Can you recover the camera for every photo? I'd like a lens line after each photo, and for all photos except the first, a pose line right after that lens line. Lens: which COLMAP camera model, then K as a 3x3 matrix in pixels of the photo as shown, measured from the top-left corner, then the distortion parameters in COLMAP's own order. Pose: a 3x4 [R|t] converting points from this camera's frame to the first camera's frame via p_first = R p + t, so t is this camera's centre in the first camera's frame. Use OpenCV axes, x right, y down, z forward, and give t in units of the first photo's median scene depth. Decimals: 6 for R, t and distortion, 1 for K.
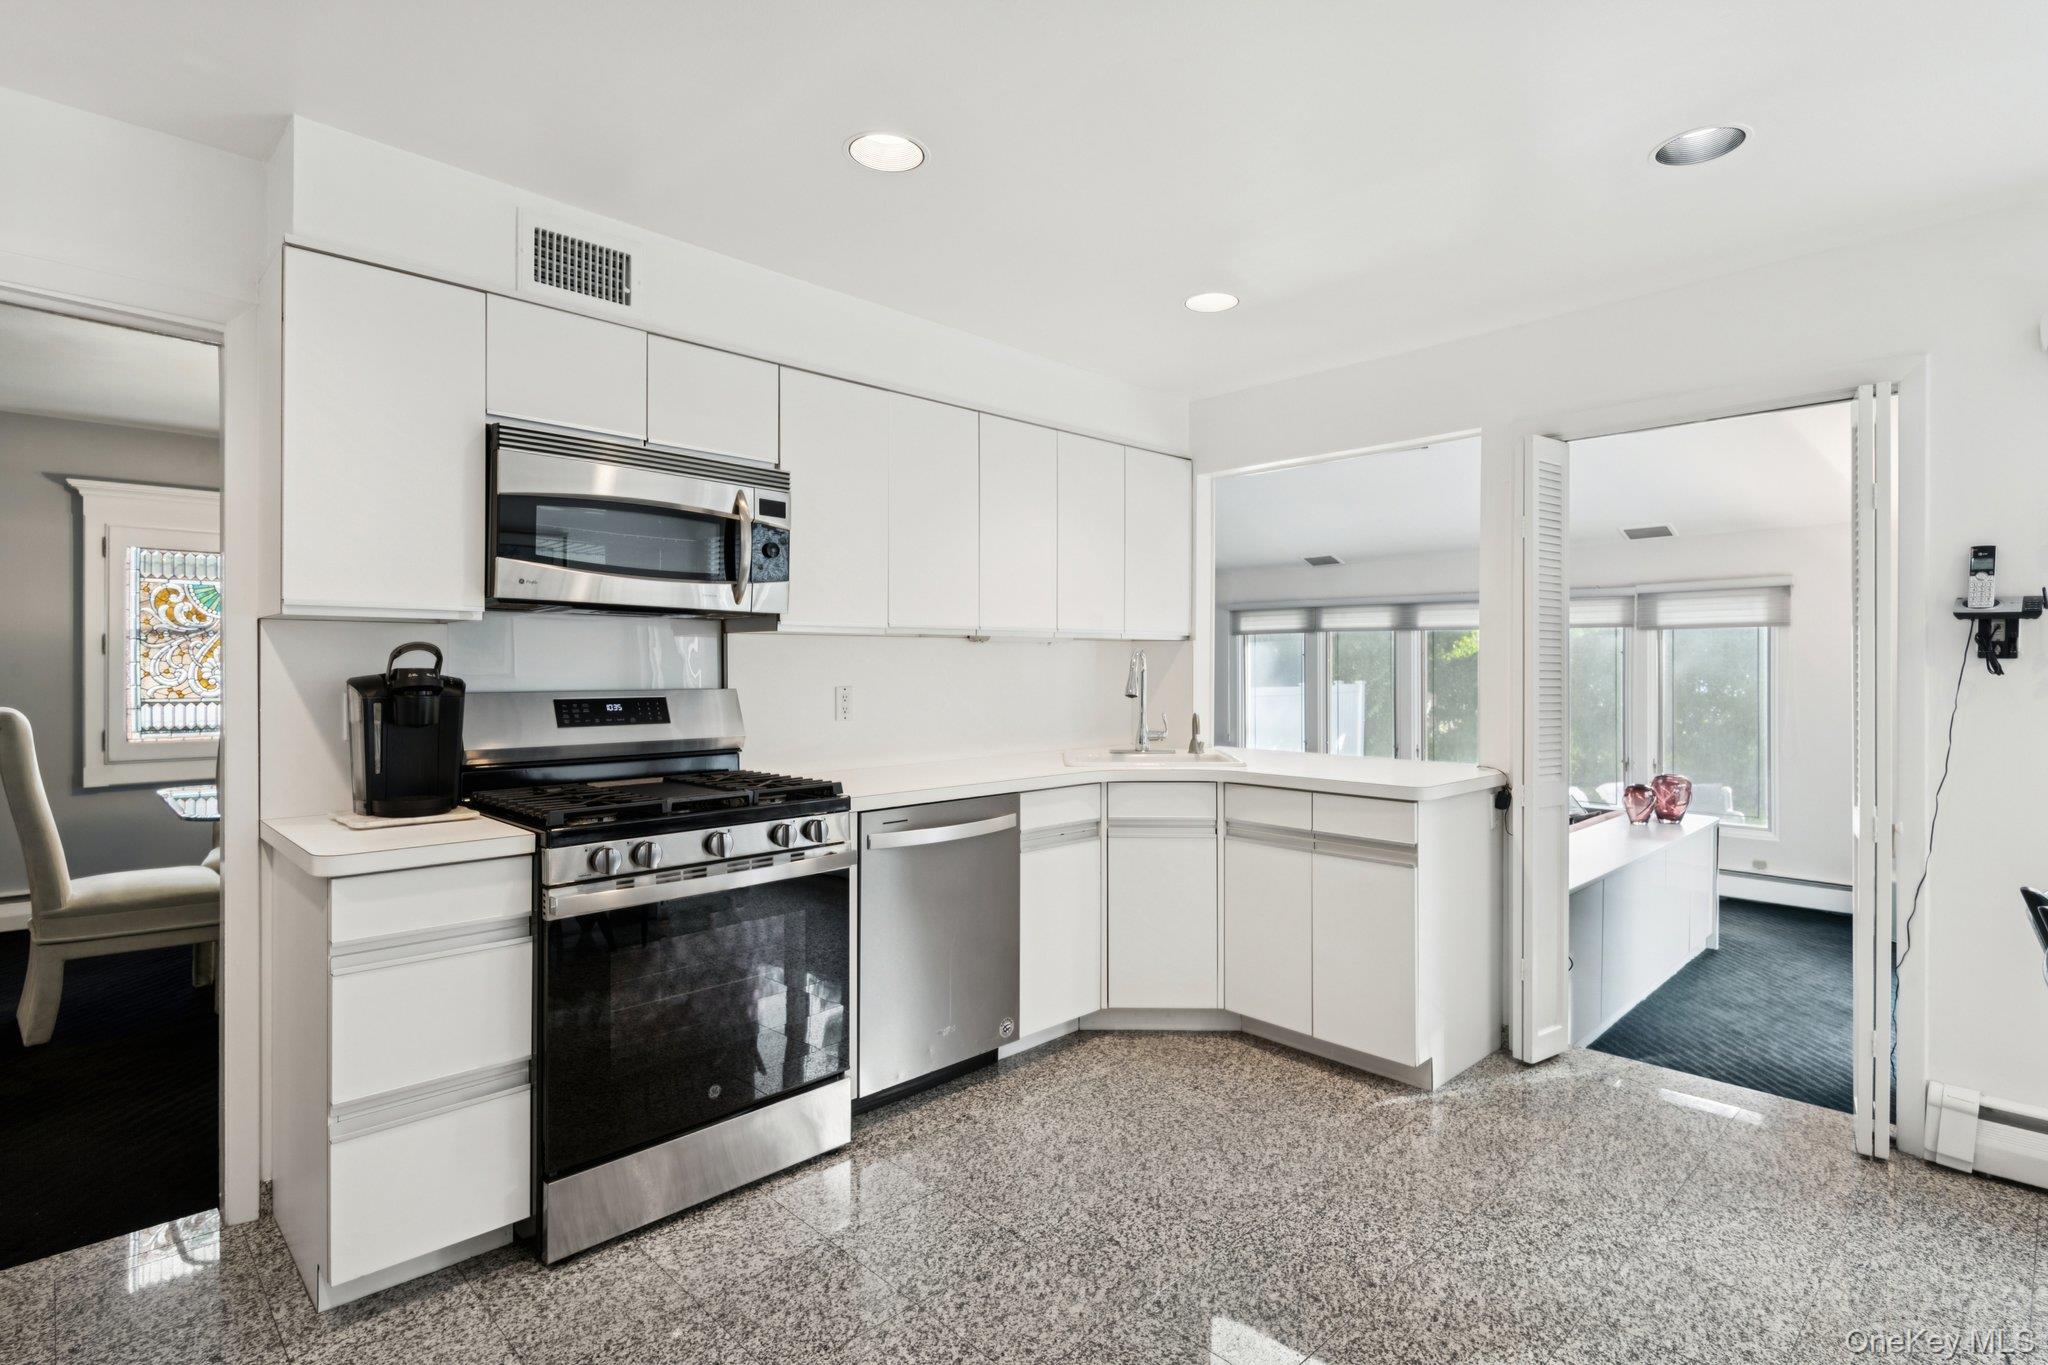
lens RADIAL K [[1020.0, 0, 1027.2], [0, 1020.0, 656.9], [0, 0, 1]] dist [0.045360, -0.030724]
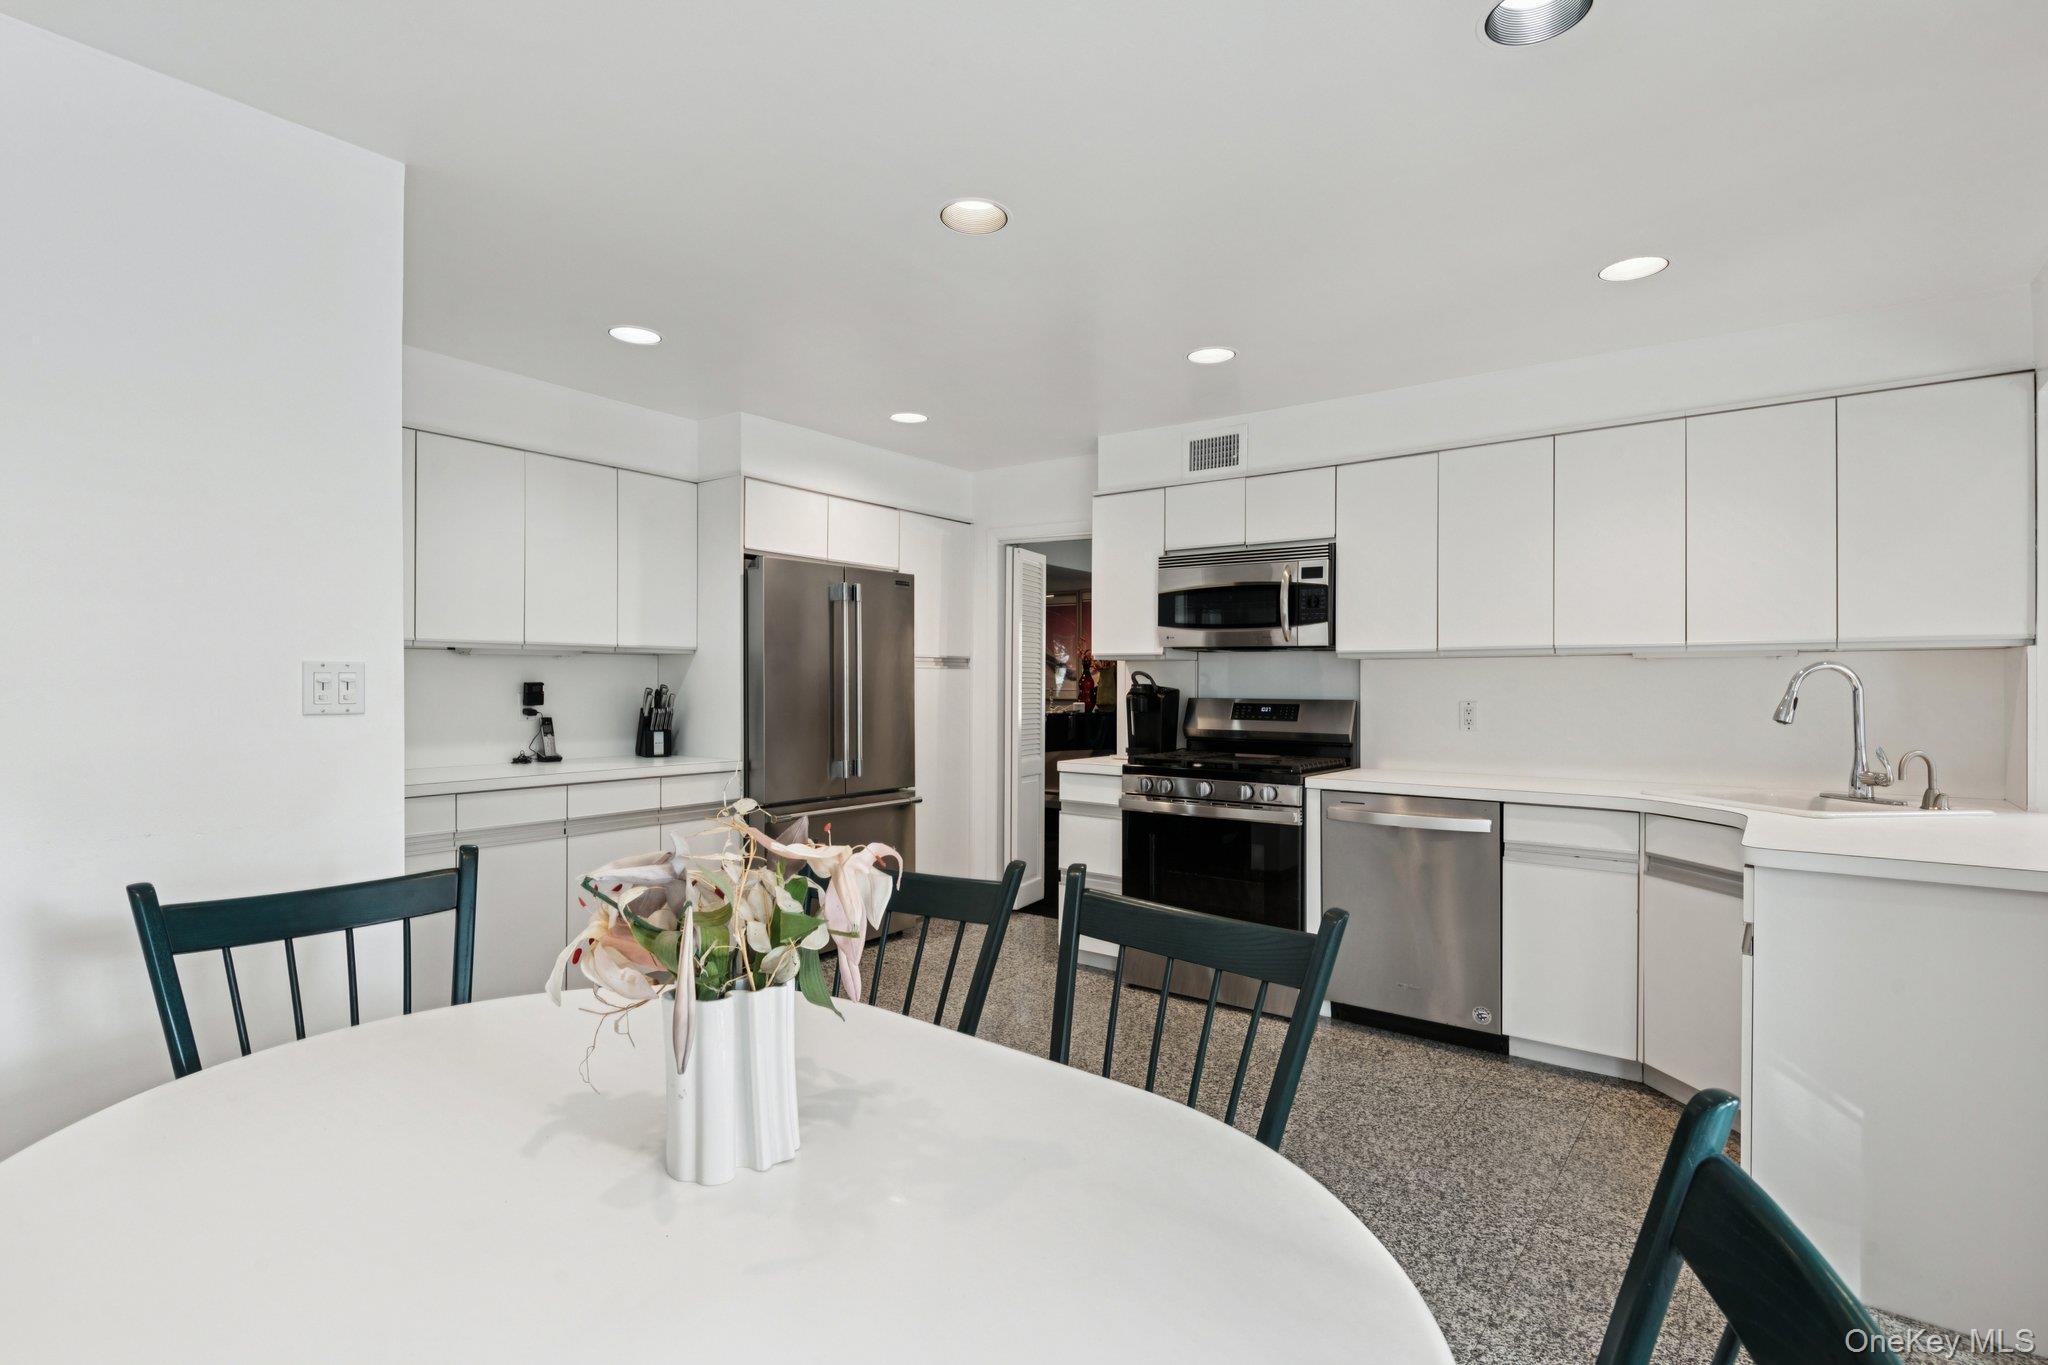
lens RADIAL K [[991.9, 0, 1024.0], [0, 991.9, 682.5], [0, 0, 1]] dist [0.041883, -0.036080]
pose [[0.141603, -0.005213, -0.989910, 0.980459], [-0.000023, 0.999986, -0.005270, 0.014184], [0.989924, 0.000769, 0.141601, 0.375066]]
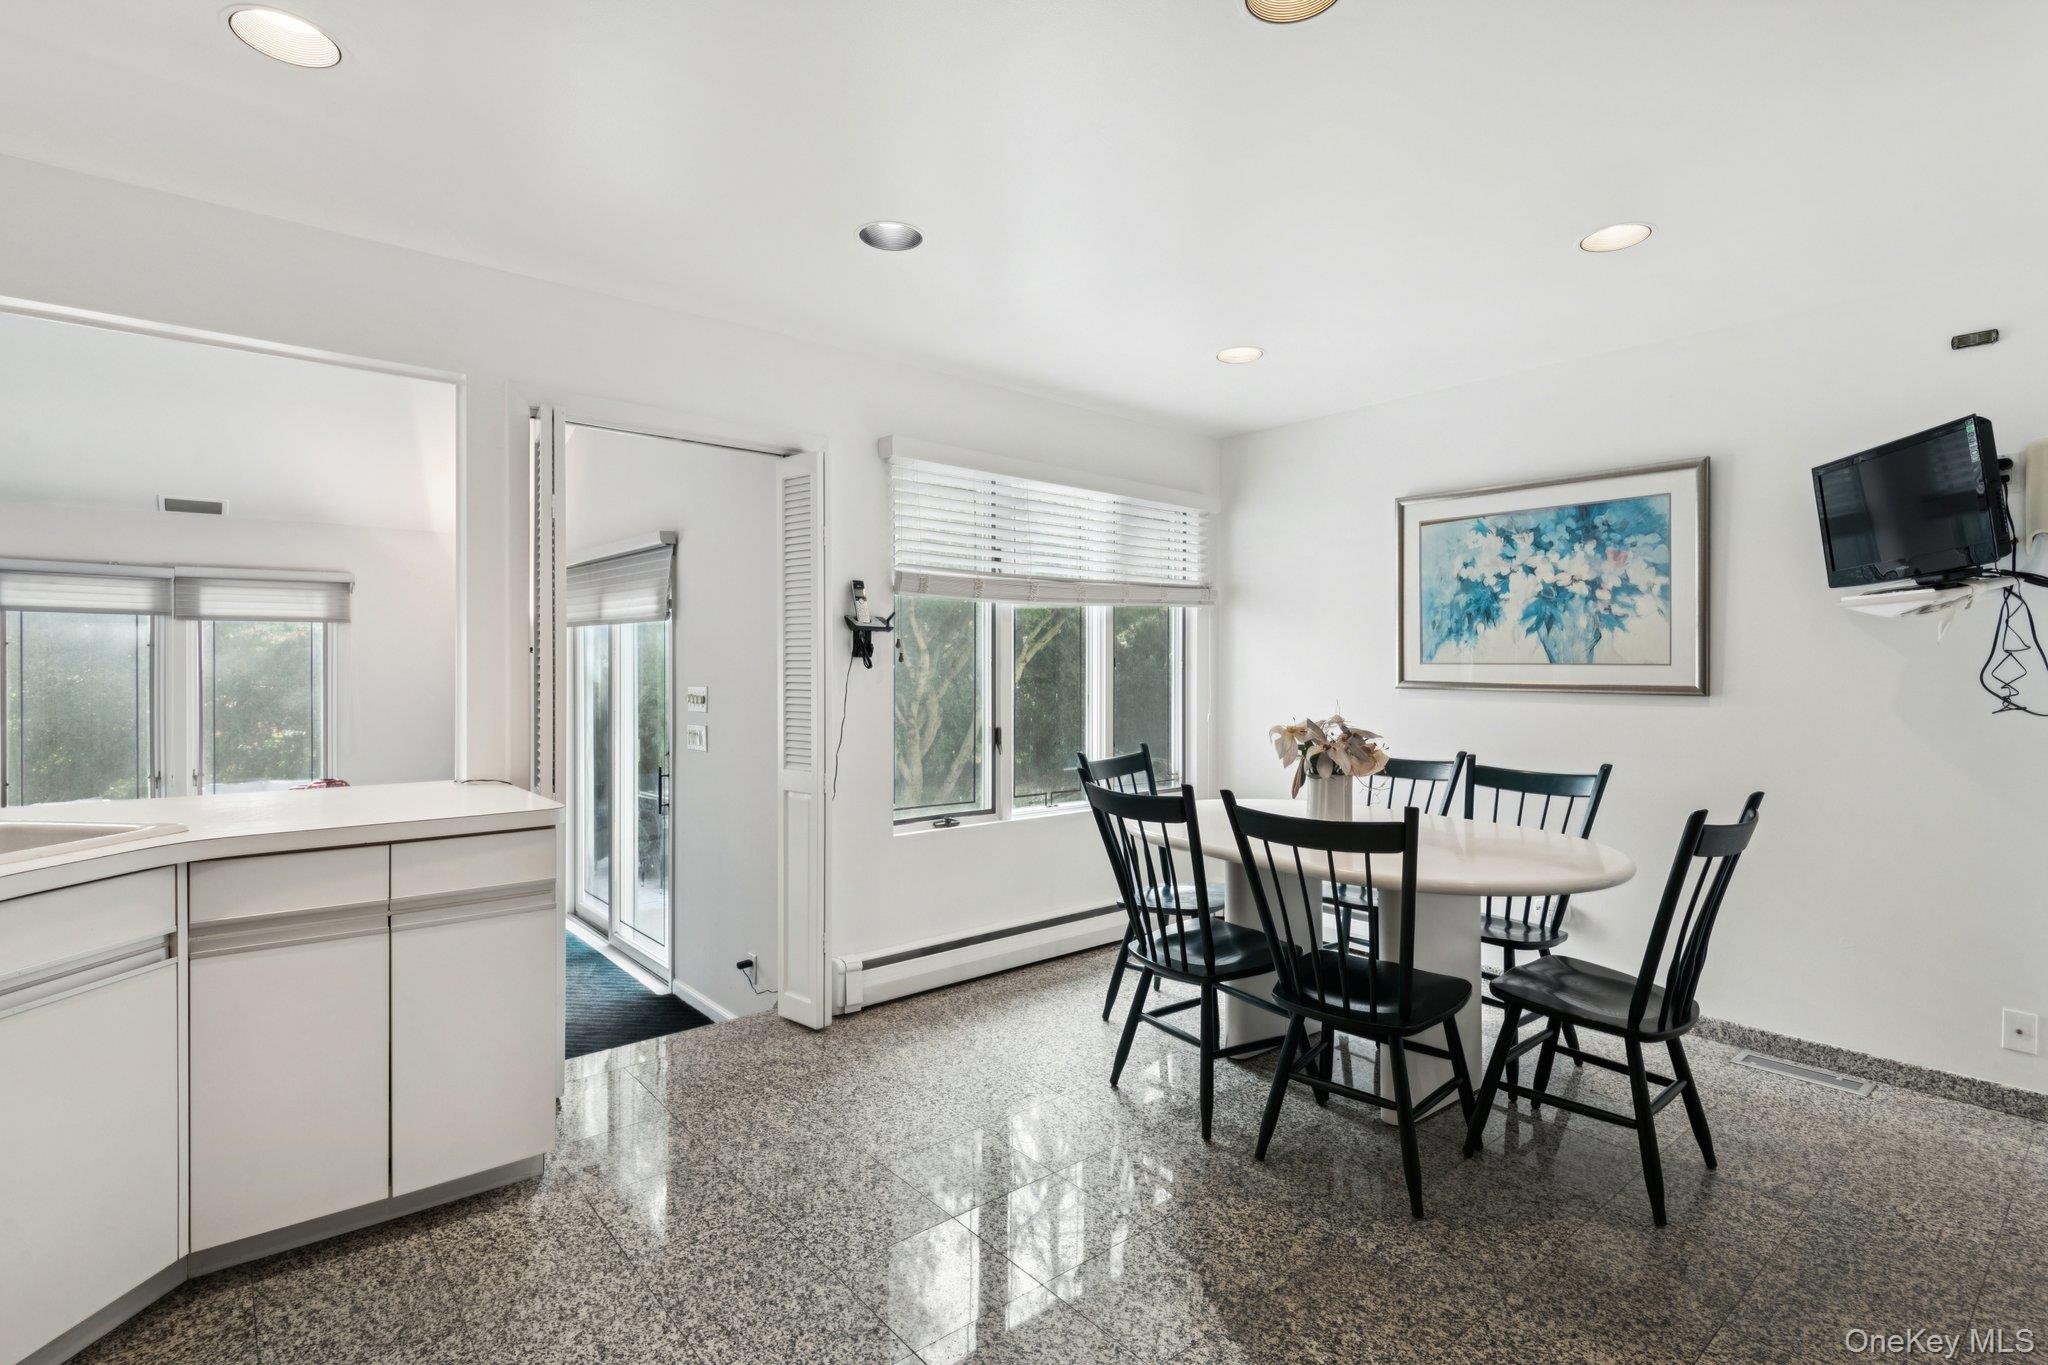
lens RADIAL K [[972.9, 0, 1026.5], [0, 972.9, 665.7], [0, 0, 1]] dist [0.030531, -0.019508]
pose [[0.074413, -0.001213, 0.997227, -0.362753], [-0.010274, 0.999945, 0.001983, 0.007048], [-0.997175, -0.010393, 0.074396, 0.551225]]
